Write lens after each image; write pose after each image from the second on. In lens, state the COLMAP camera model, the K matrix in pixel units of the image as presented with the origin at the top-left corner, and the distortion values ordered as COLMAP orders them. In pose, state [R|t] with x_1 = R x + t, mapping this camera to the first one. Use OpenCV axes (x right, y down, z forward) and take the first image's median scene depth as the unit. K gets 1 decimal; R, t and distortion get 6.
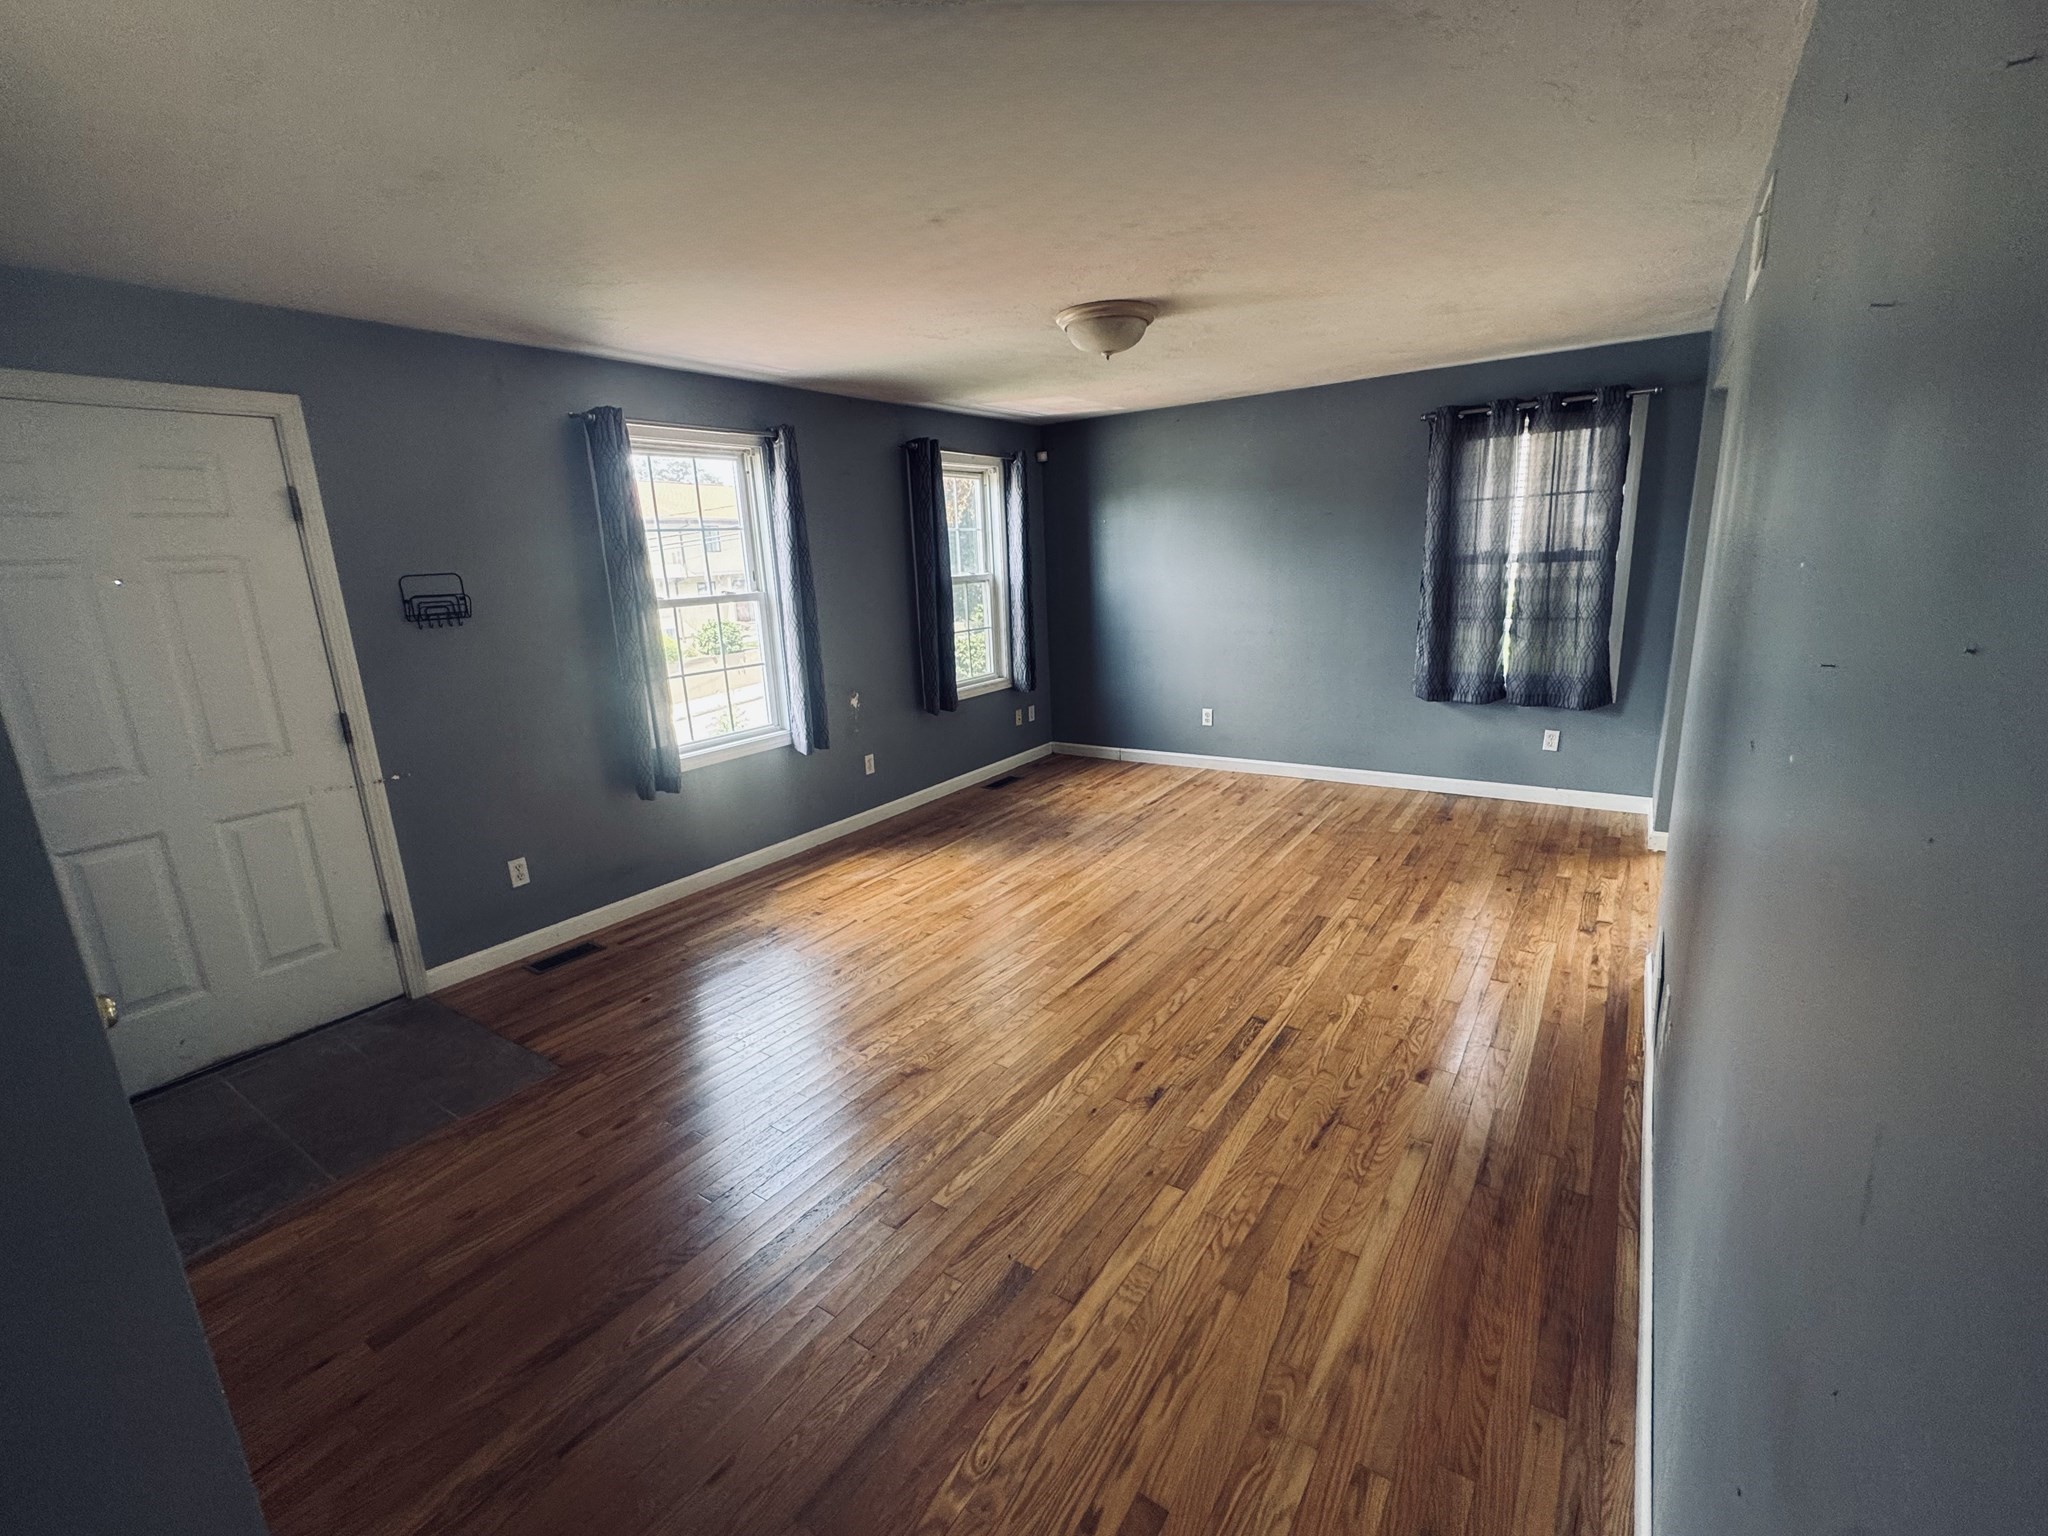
lens RADIAL K [[884.5, 0, 1024.0], [0, 884.5, 768.0], [0, 0, 1]] dist [-0.001313, 0.000210]
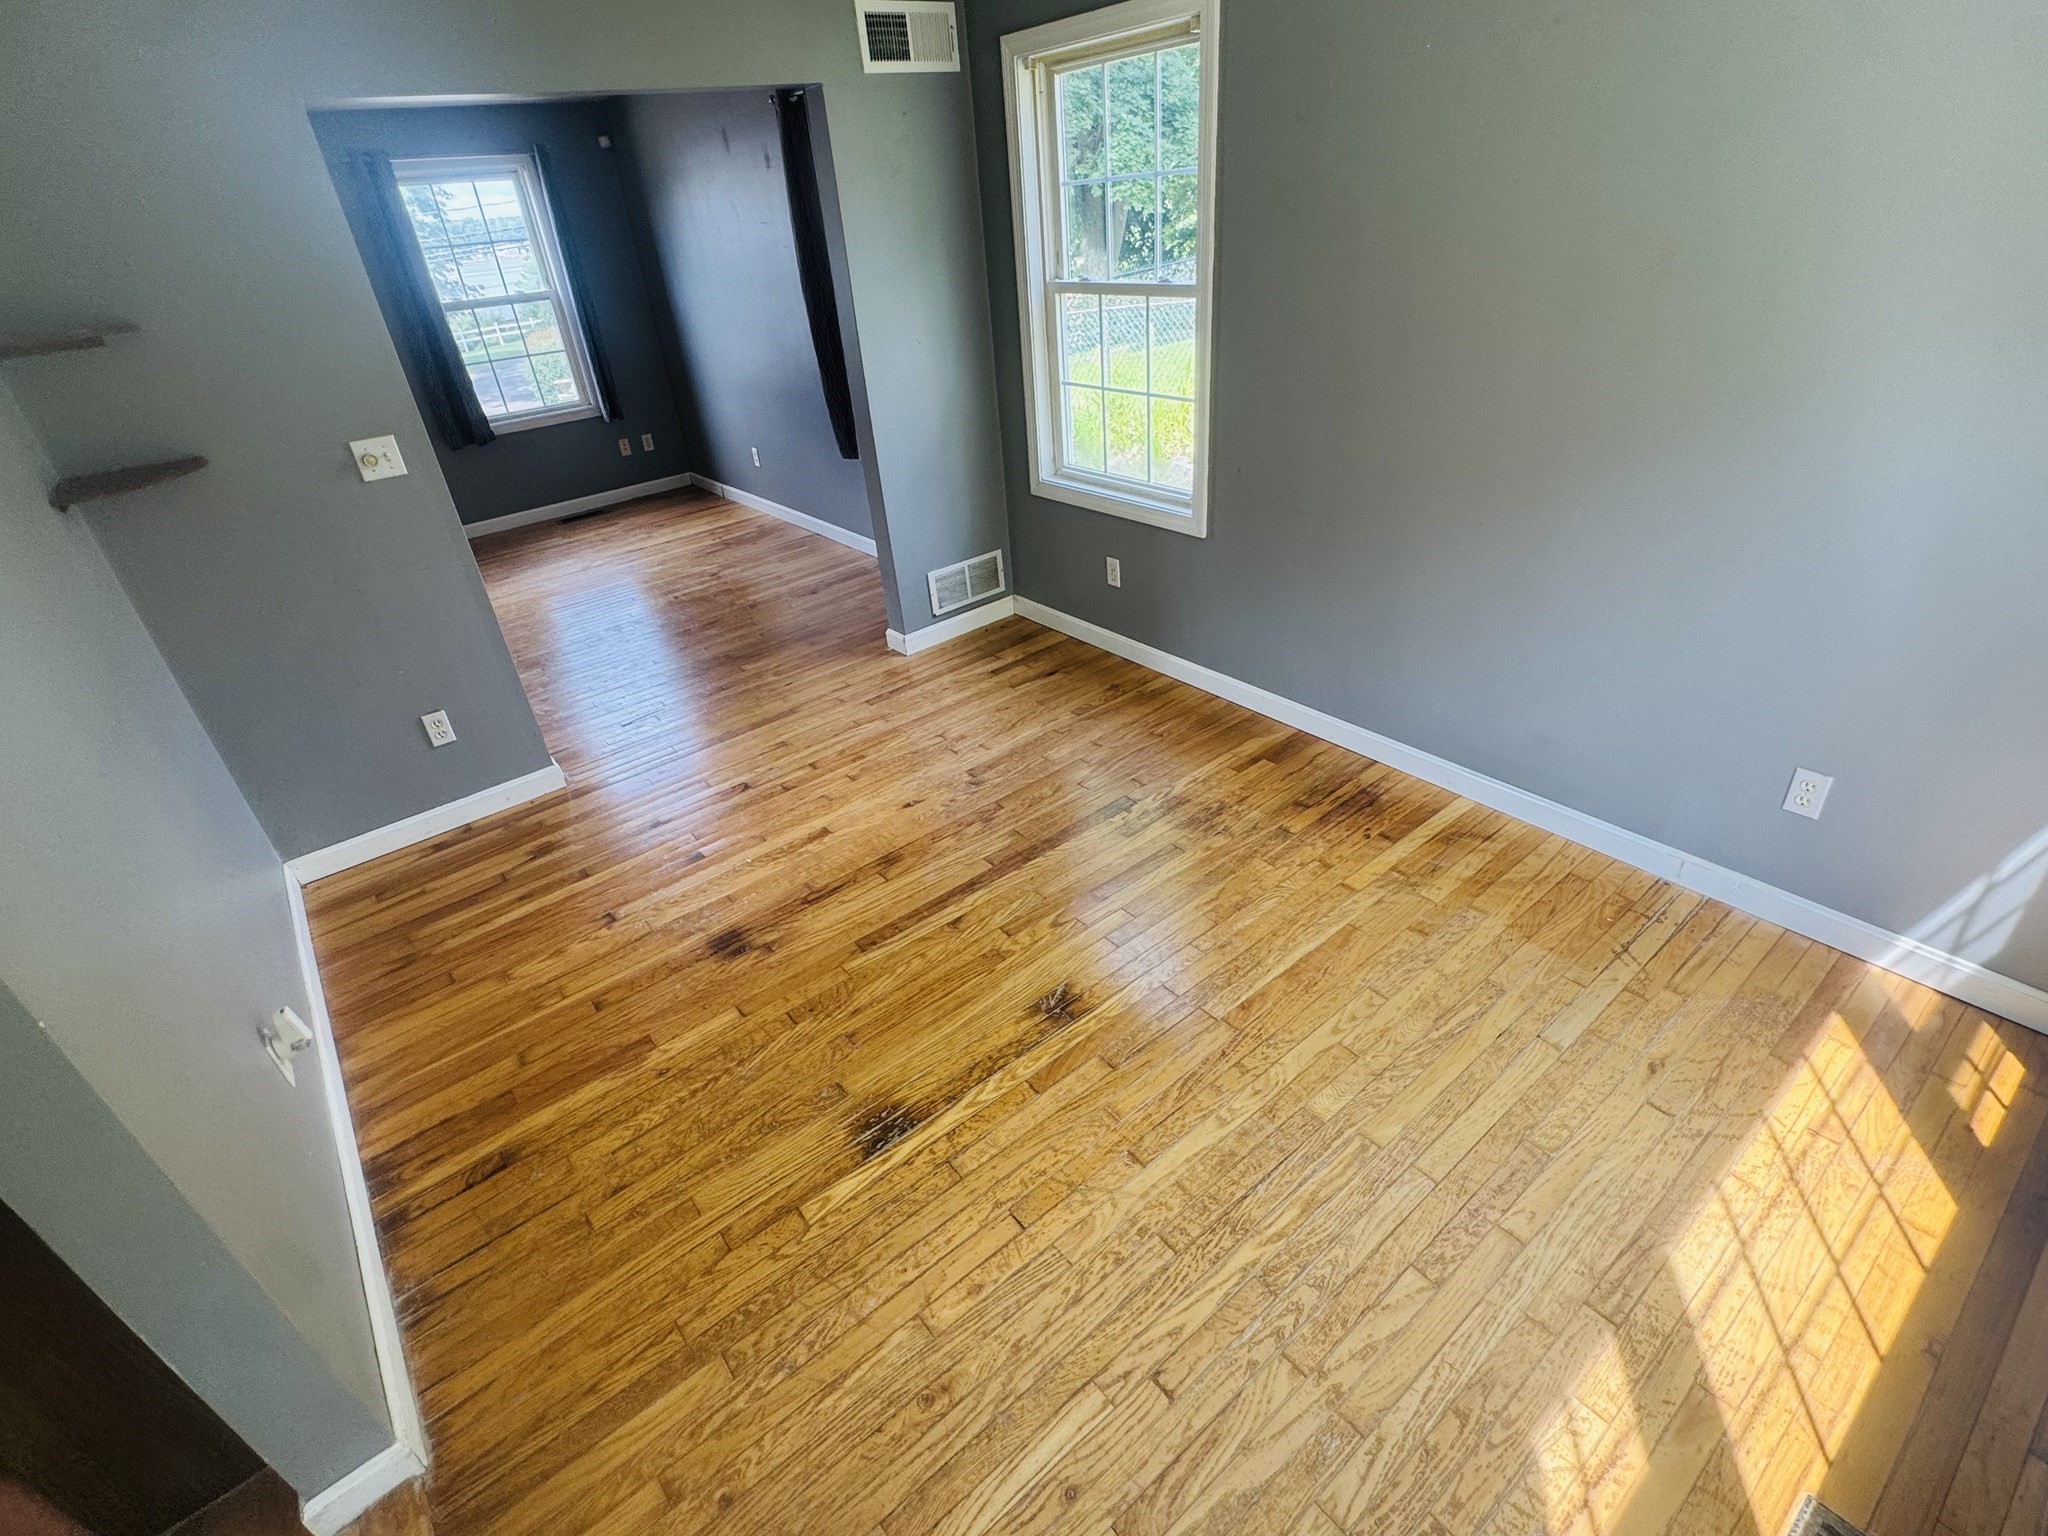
lens RADIAL K [[962.6, 0, 1024.0], [0, 962.6, 768.0], [0, 0, 1]] dist [0.000942, -0.000060]
pose [[0.954177, 0.128085, -0.270444, 1.010330], [-0.035607, 0.945941, 0.322378, -0.108025], [0.297116, -0.297976, 0.907156, 0.070332]]
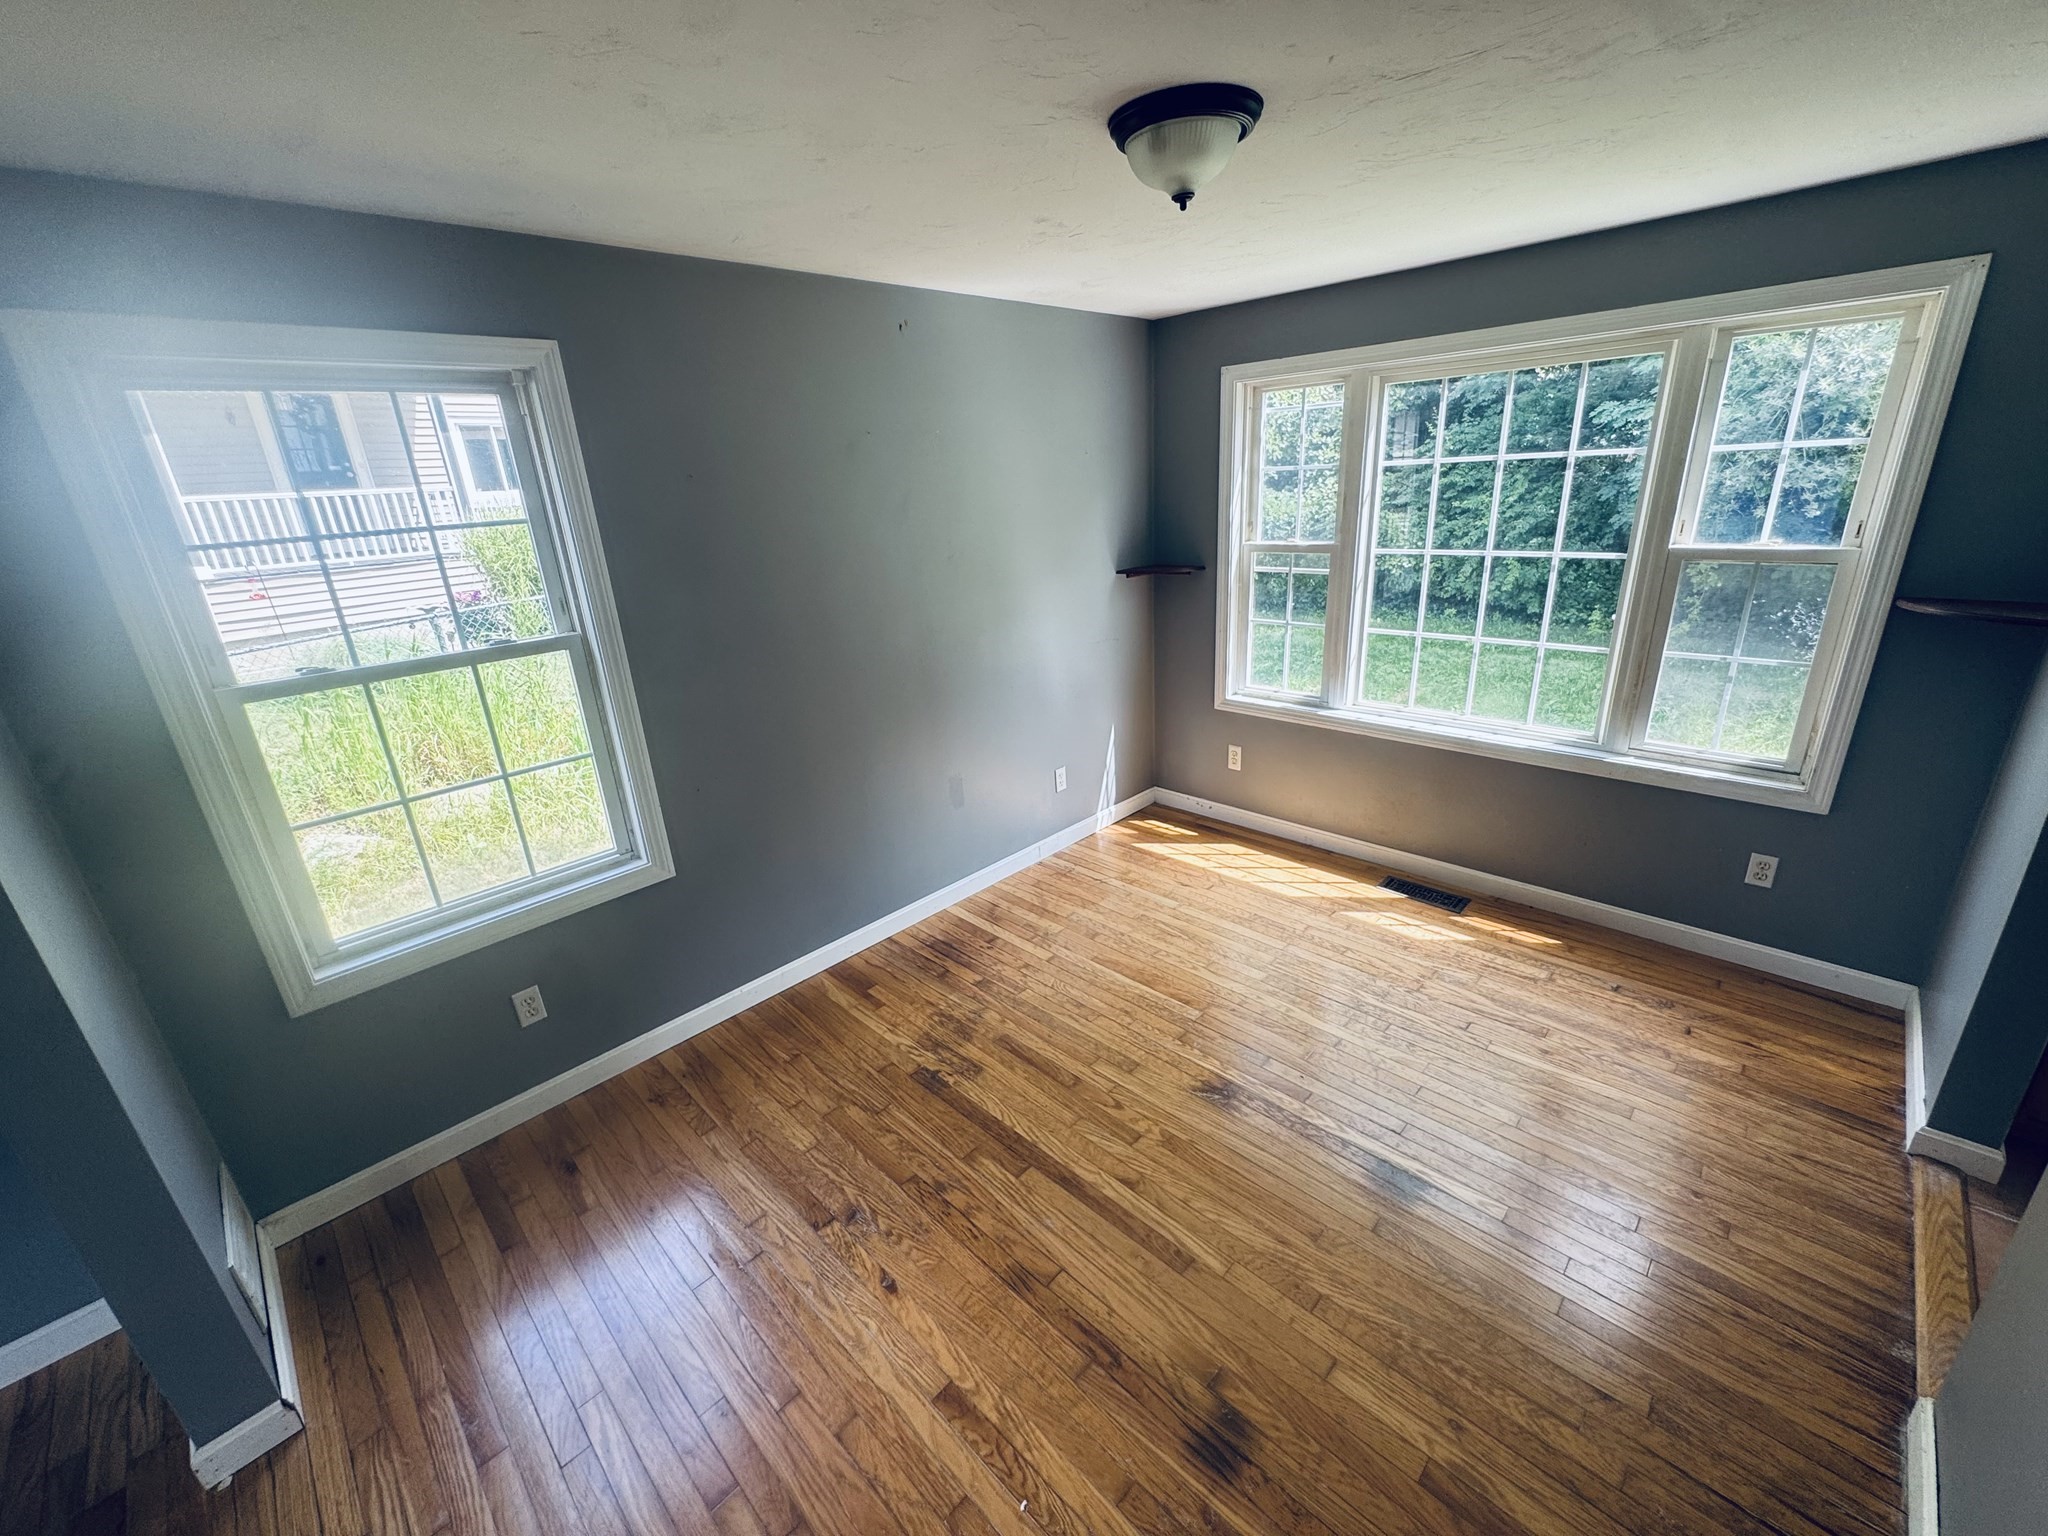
lens RADIAL K [[818.9, 0, 1024.0], [0, 818.9, 768.0], [0, 0, 1]] dist [-0.000293, -0.000091]
pose [[0.189213, -0.301775, 0.934414, 0.469609], [0.278907, 0.928927, 0.243526, -0.181023], [-0.941493, 0.214536, 0.259932, 0.425573]]
